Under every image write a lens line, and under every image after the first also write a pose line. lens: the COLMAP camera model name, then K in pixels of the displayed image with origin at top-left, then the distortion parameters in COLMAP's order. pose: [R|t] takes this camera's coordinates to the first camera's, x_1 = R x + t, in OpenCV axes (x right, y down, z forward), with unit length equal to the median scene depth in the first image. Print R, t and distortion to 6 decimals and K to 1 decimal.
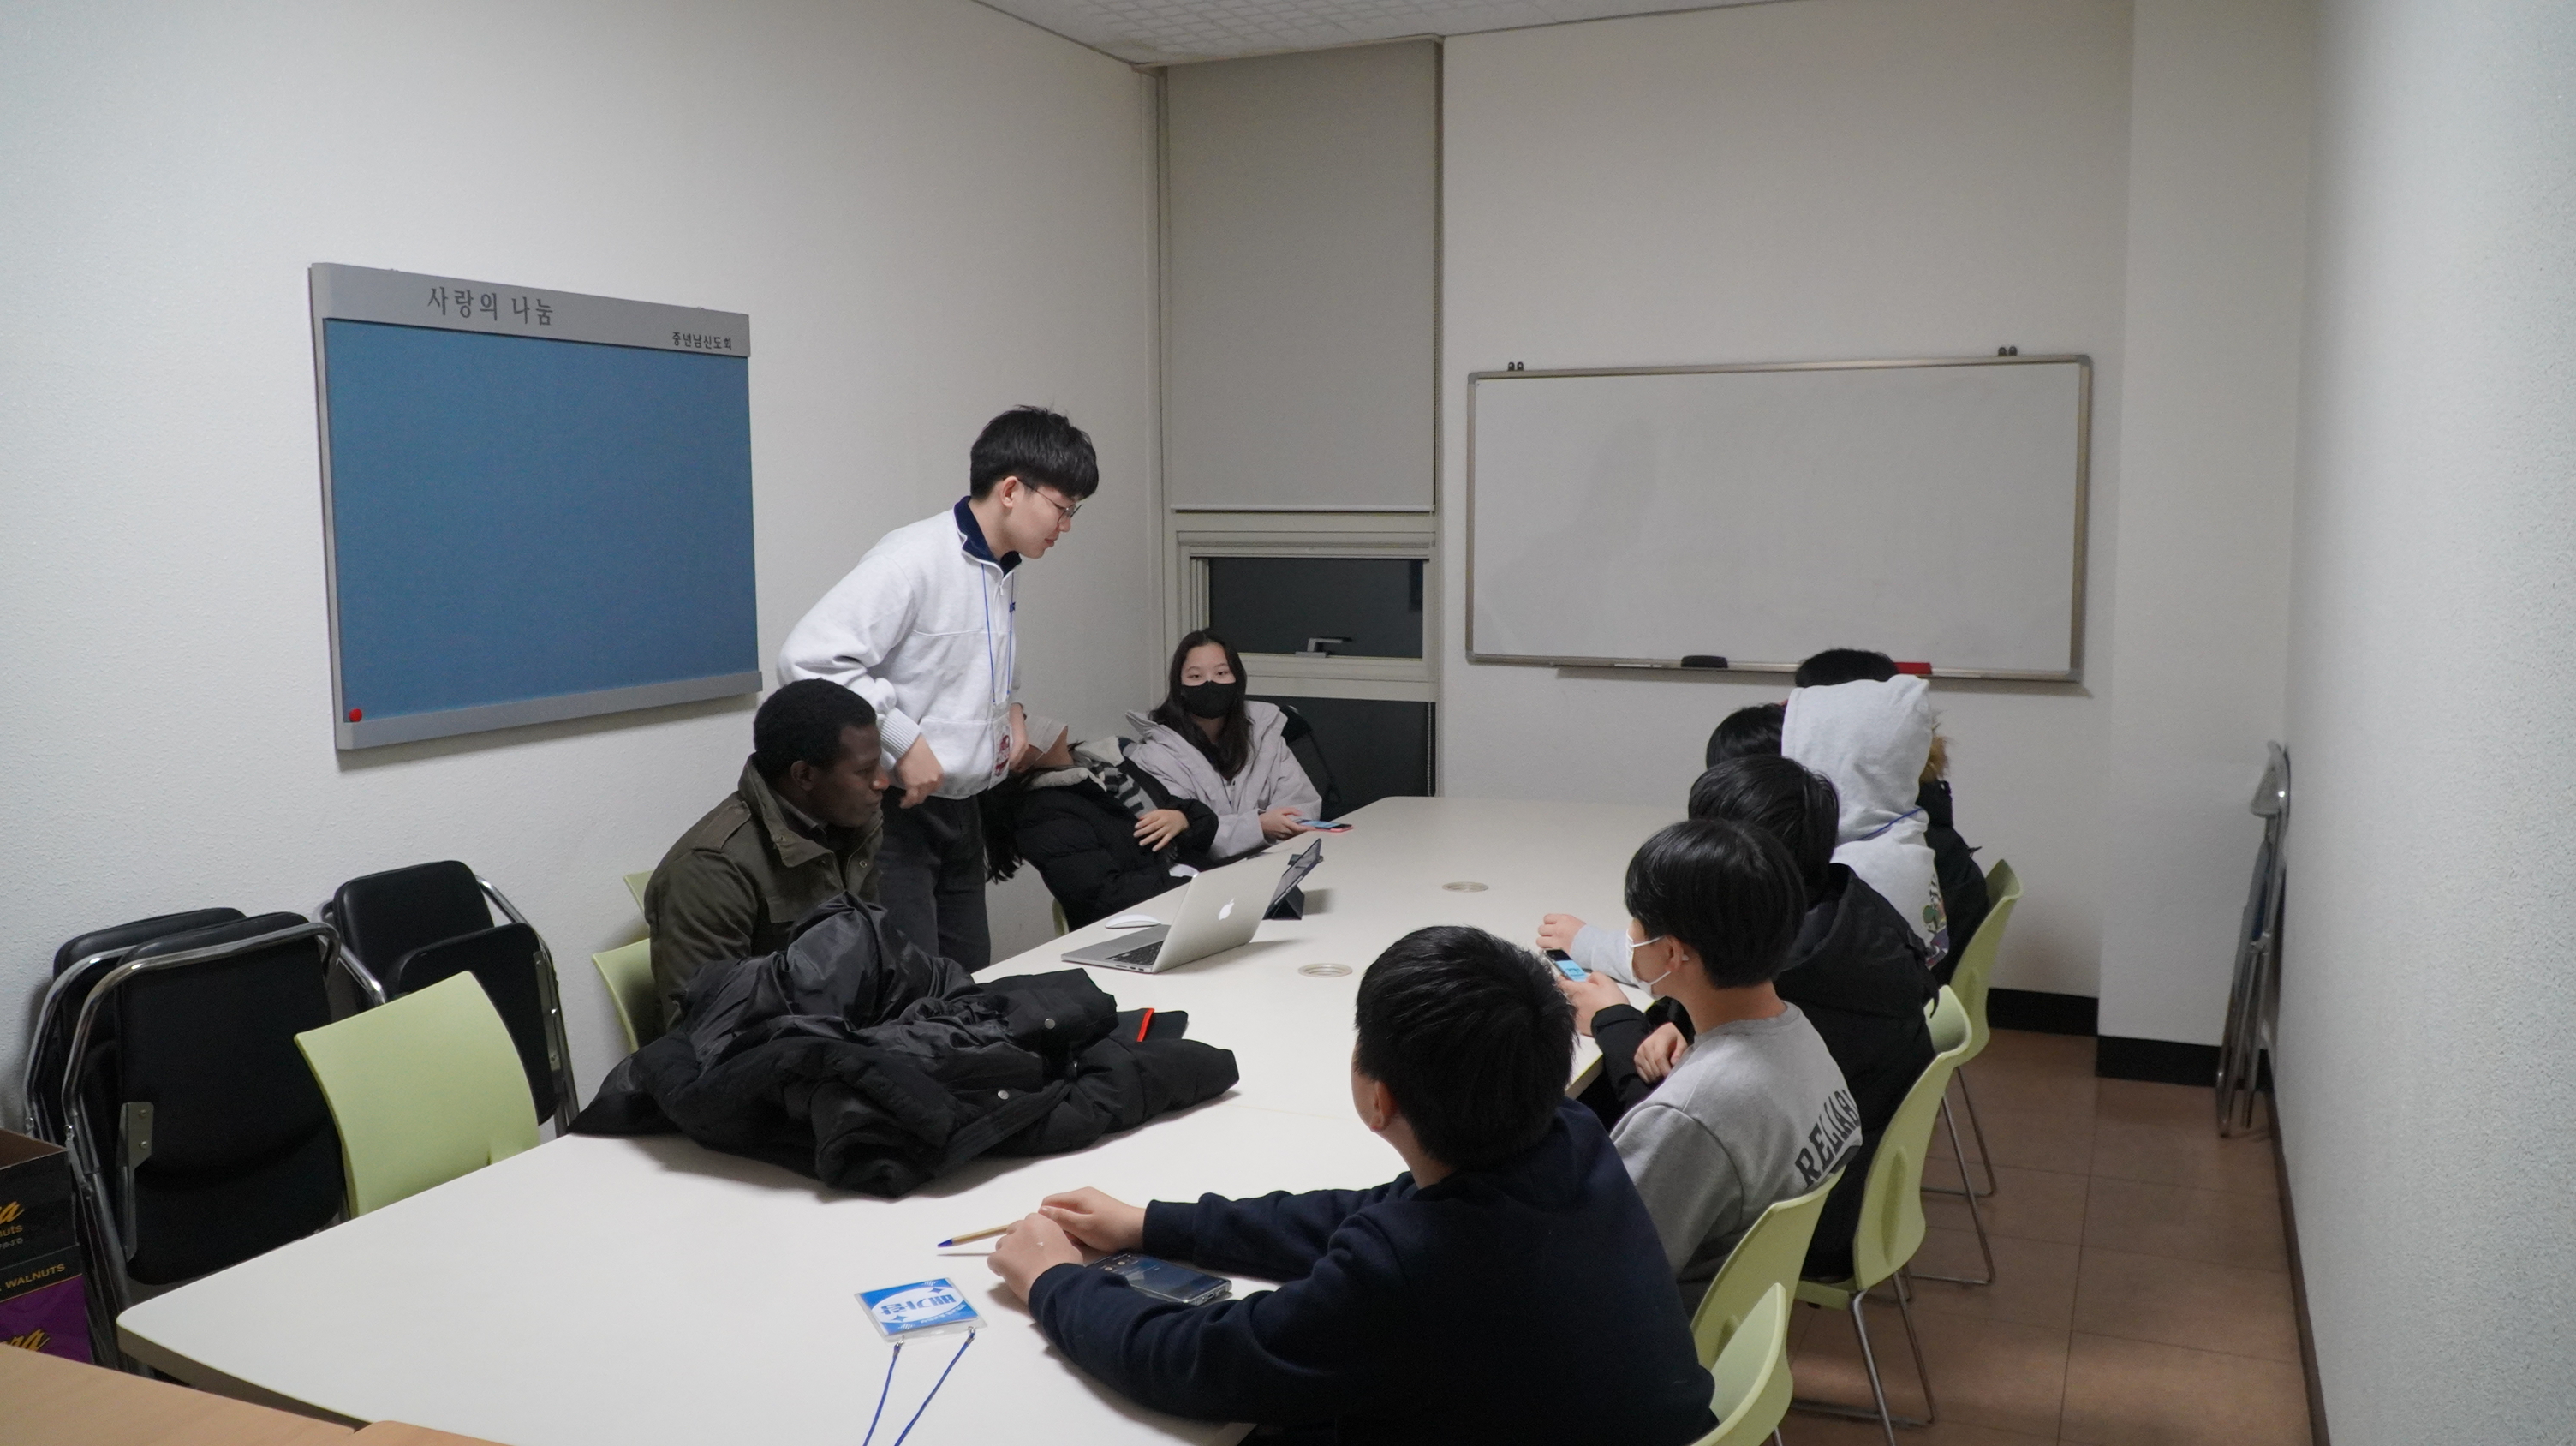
lens RADIAL K [[1932.4, 0, 1288.0], [0, 1932.4, 723.0], [0, 0, 1]] dist [-0.086774, 0.073620]
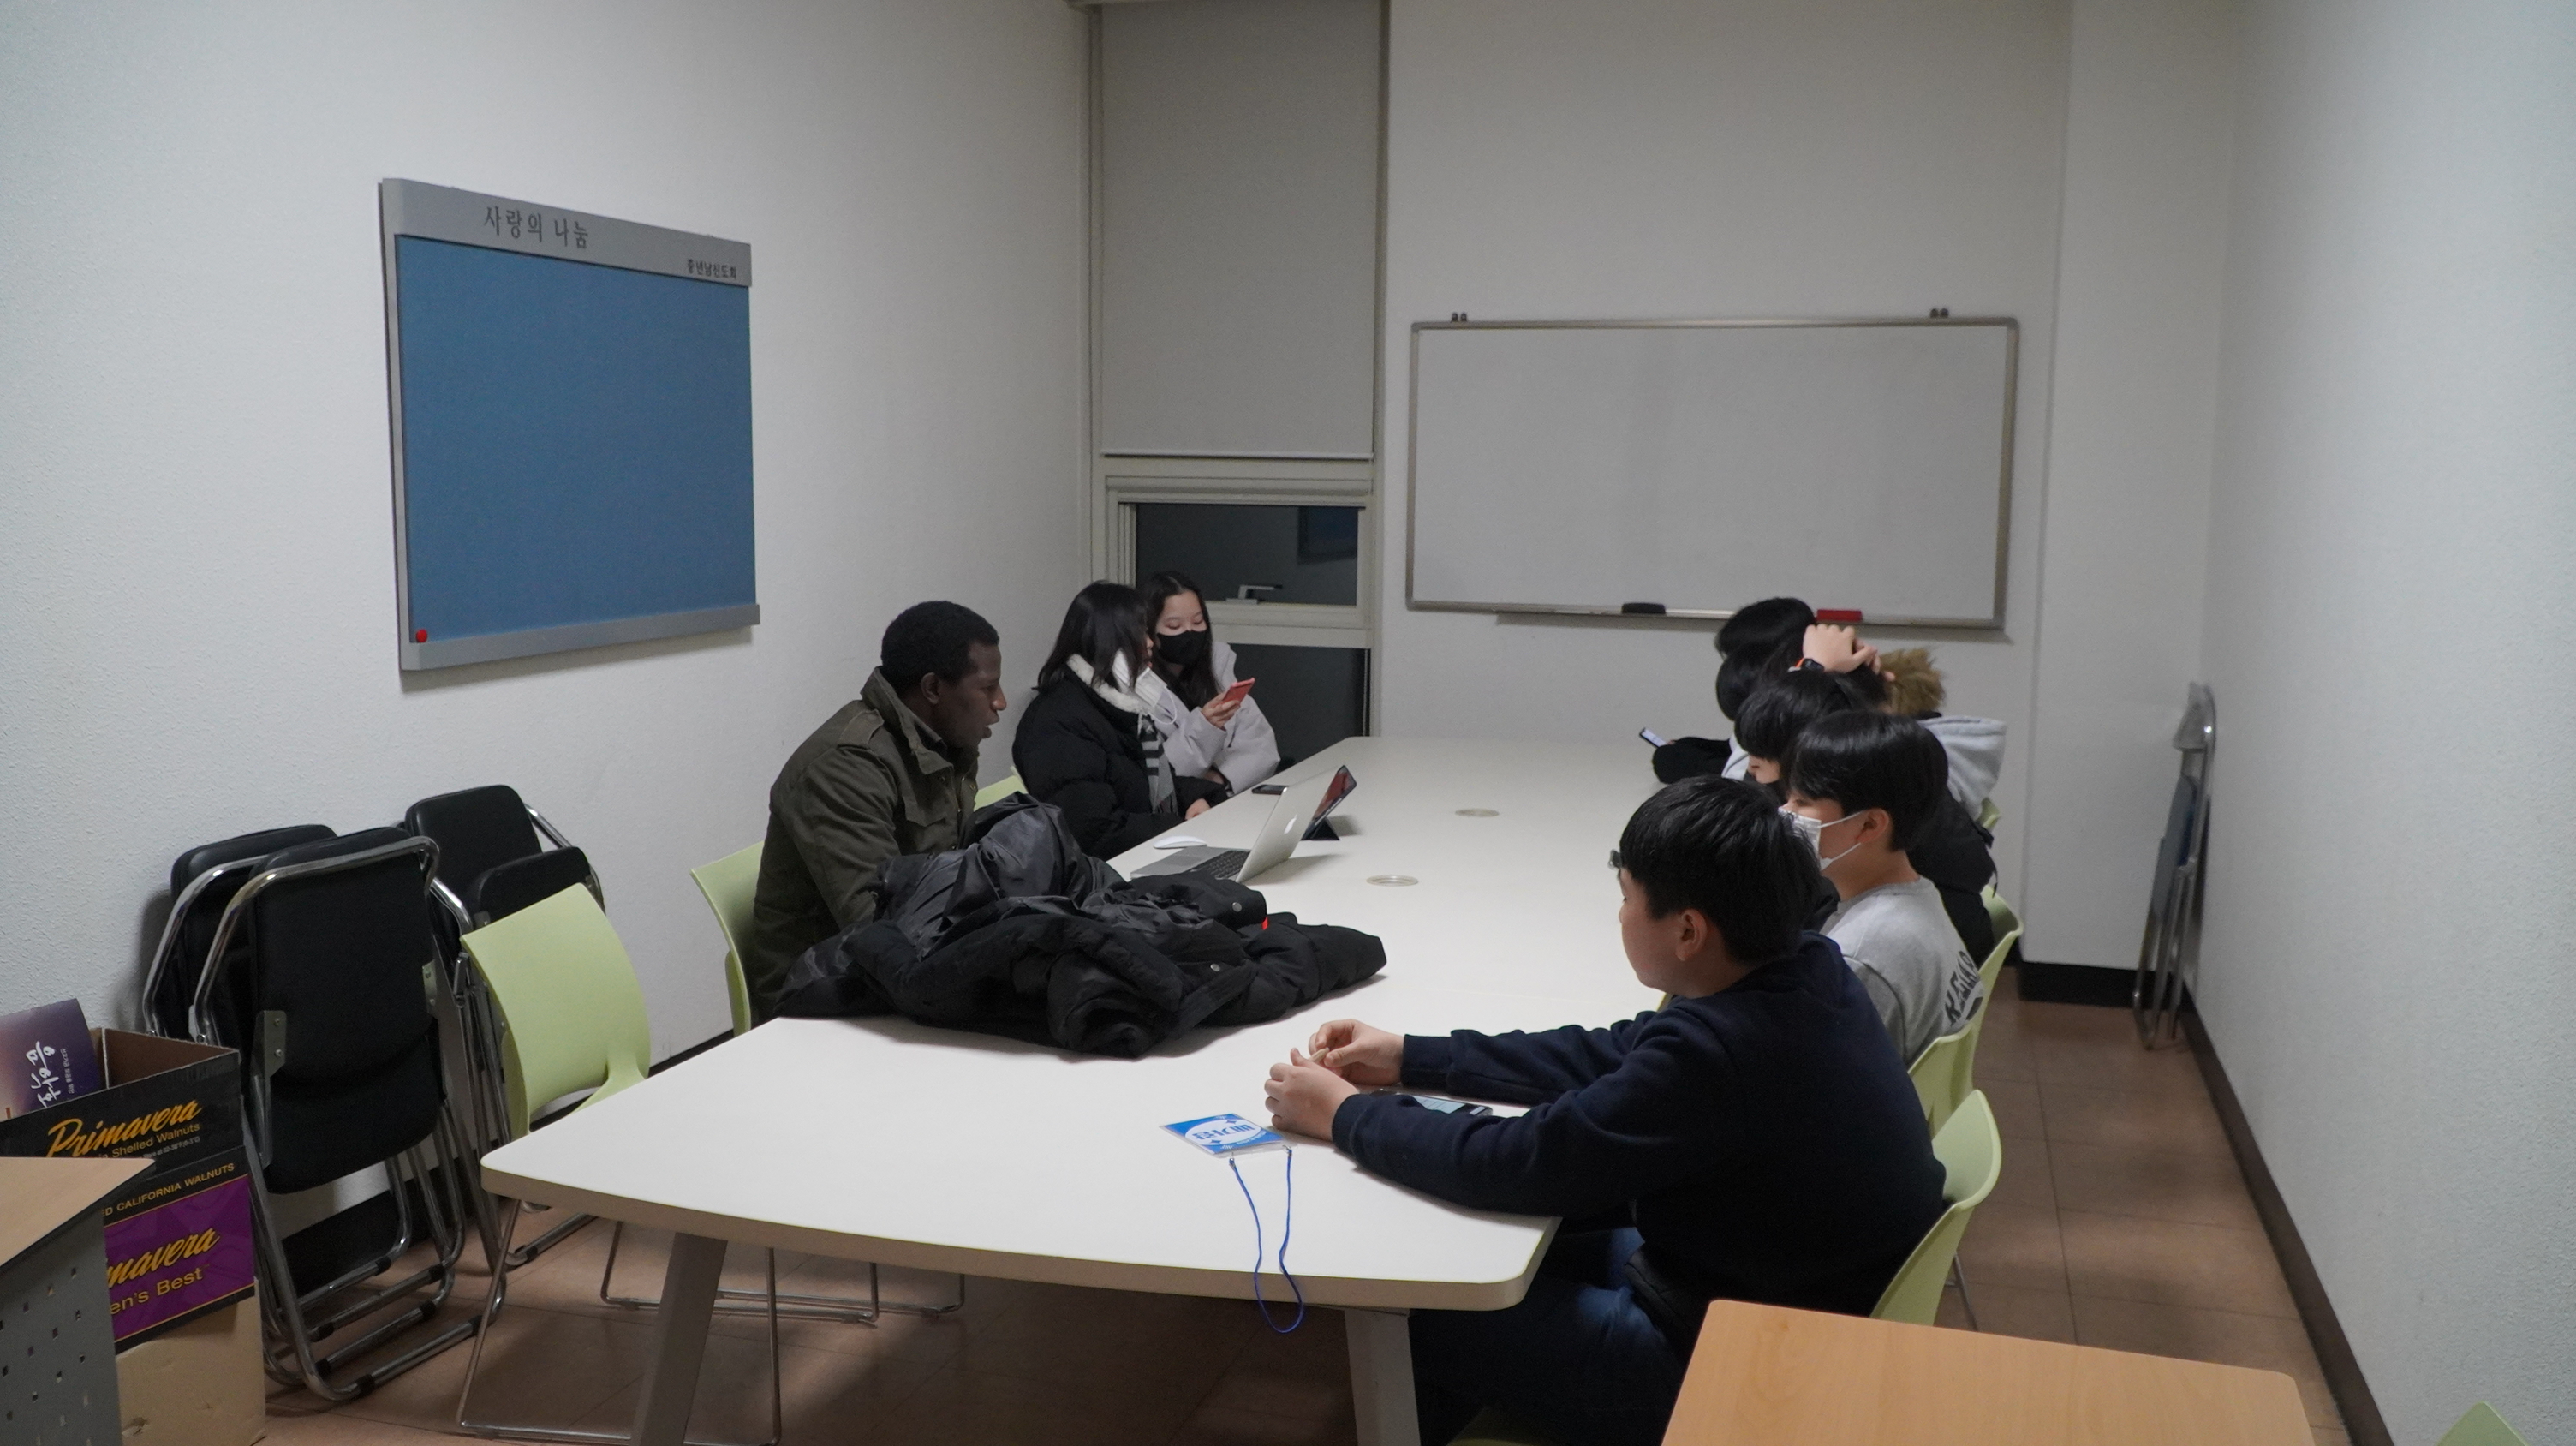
lens RADIAL K [[2054.7, 0, 1288.0], [0, 2054.7, 723.0], [0, 0, 1]] dist [-0.052292, 0.001613]
pose [[0.992988, 0.001671, 0.118206, -0.166768], [-0.003098, 0.999925, 0.011887, 0.027438], [-0.118177, -0.012170, 0.992918, -0.110794]]
